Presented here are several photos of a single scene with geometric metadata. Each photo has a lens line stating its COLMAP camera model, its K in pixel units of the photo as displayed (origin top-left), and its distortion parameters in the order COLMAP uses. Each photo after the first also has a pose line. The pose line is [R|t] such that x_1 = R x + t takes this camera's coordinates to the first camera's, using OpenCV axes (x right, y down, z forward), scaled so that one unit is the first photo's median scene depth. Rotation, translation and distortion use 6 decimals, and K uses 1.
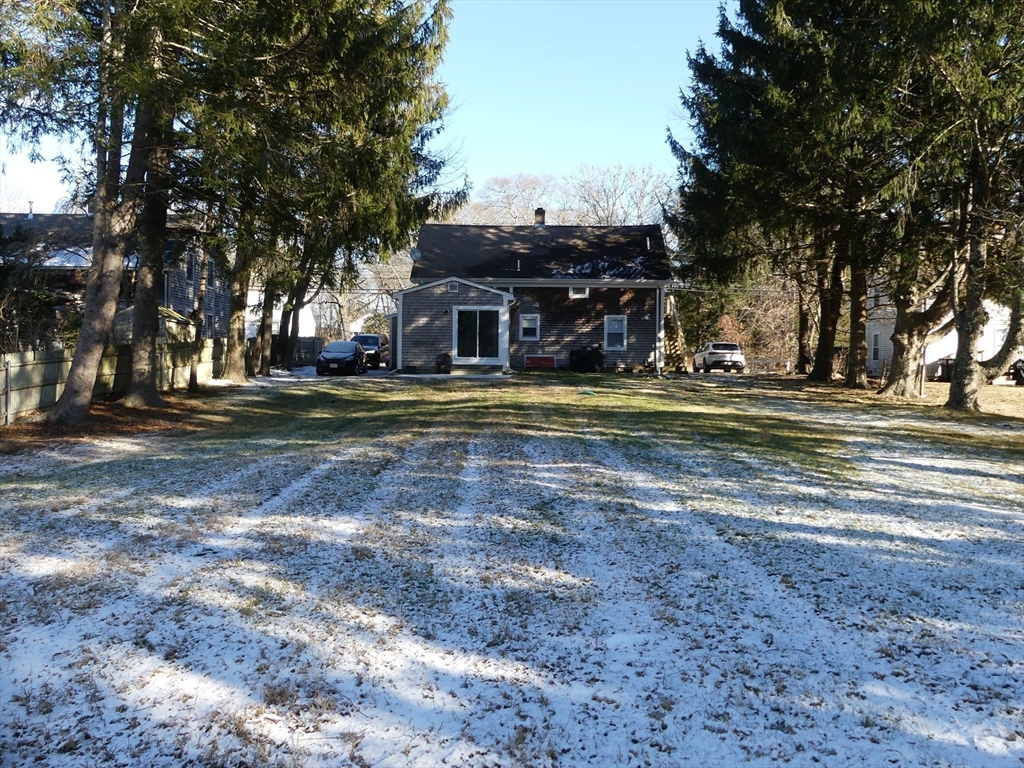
lens RADIAL K [[783.8, 0, 510.7], [0, 783.8, 385.6], [0, 0, 1]] dist [0.009750, -0.001150]
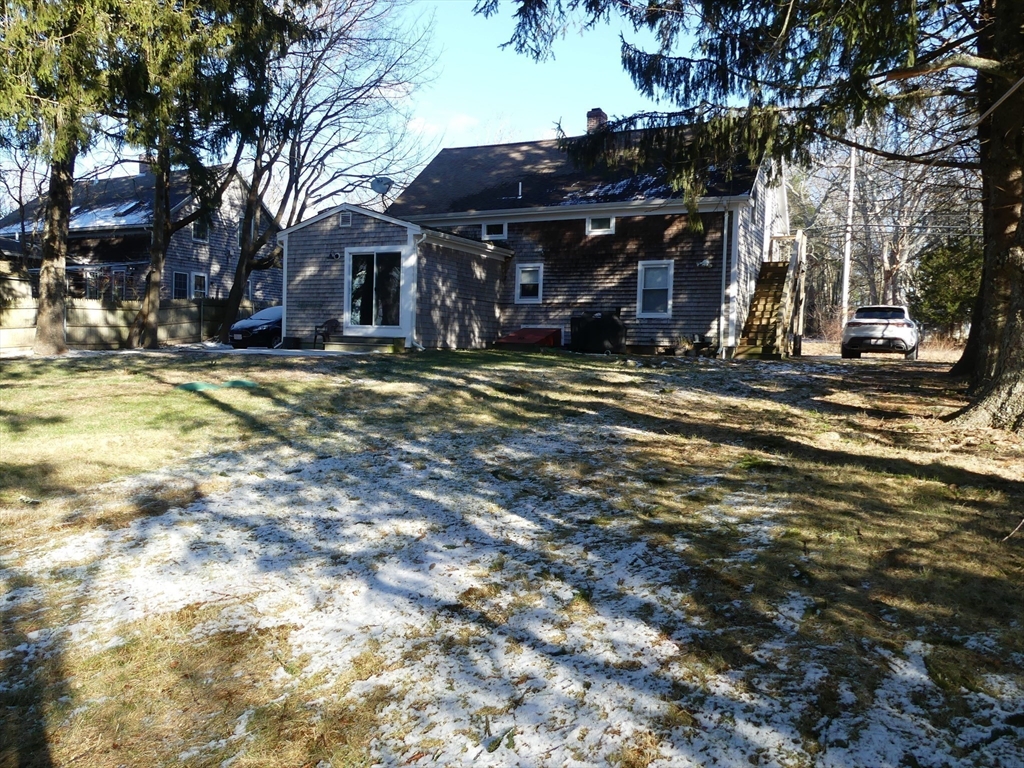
lens RADIAL K [[783.8, 0, 513.3], [0, 783.8, 382.4], [0, 0, 1]] dist [0.009750, -0.001150]
pose [[0.899641, 0.032664, -0.435408, 0.302911], [-0.026797, 0.999449, 0.019611, -0.003503], [0.435808, -0.005975, 0.900020, 0.401139]]
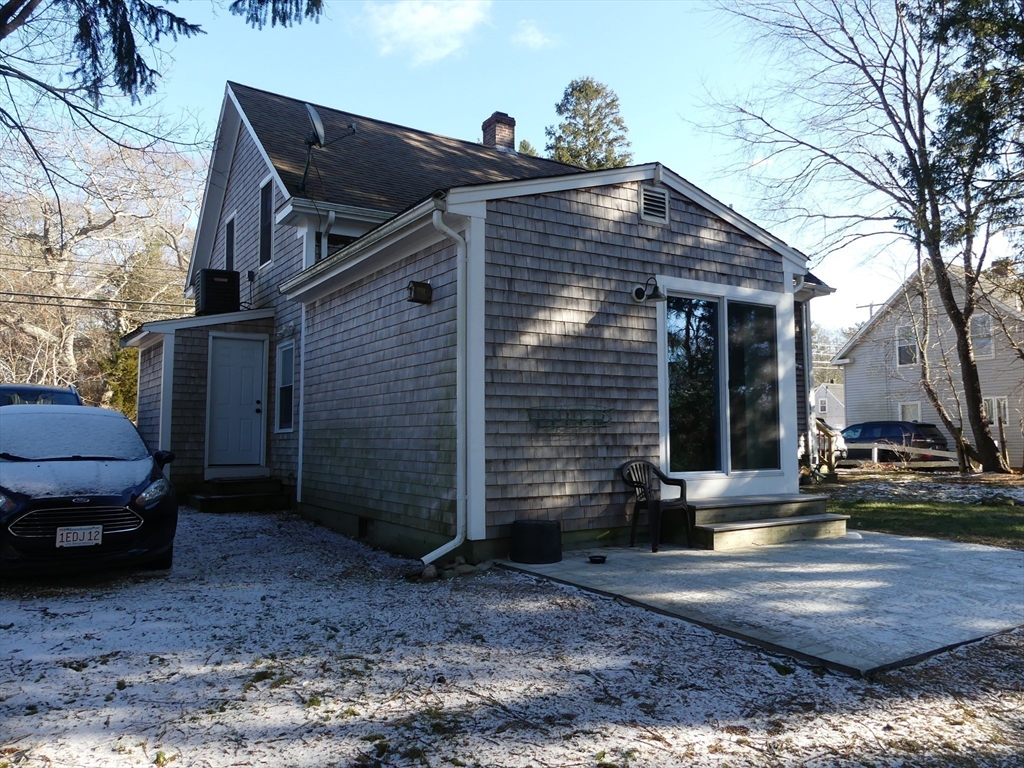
lens RADIAL K [[783.8, 0, 513.8], [0, 783.8, 381.0], [0, 0, 1]] dist [0.009750, -0.001150]
pose [[0.828415, 0.025782, 0.559521, -0.223354], [0.028315, 0.995735, -0.087804, -0.038898], [-0.559399, 0.088581, 0.824152, 0.707714]]
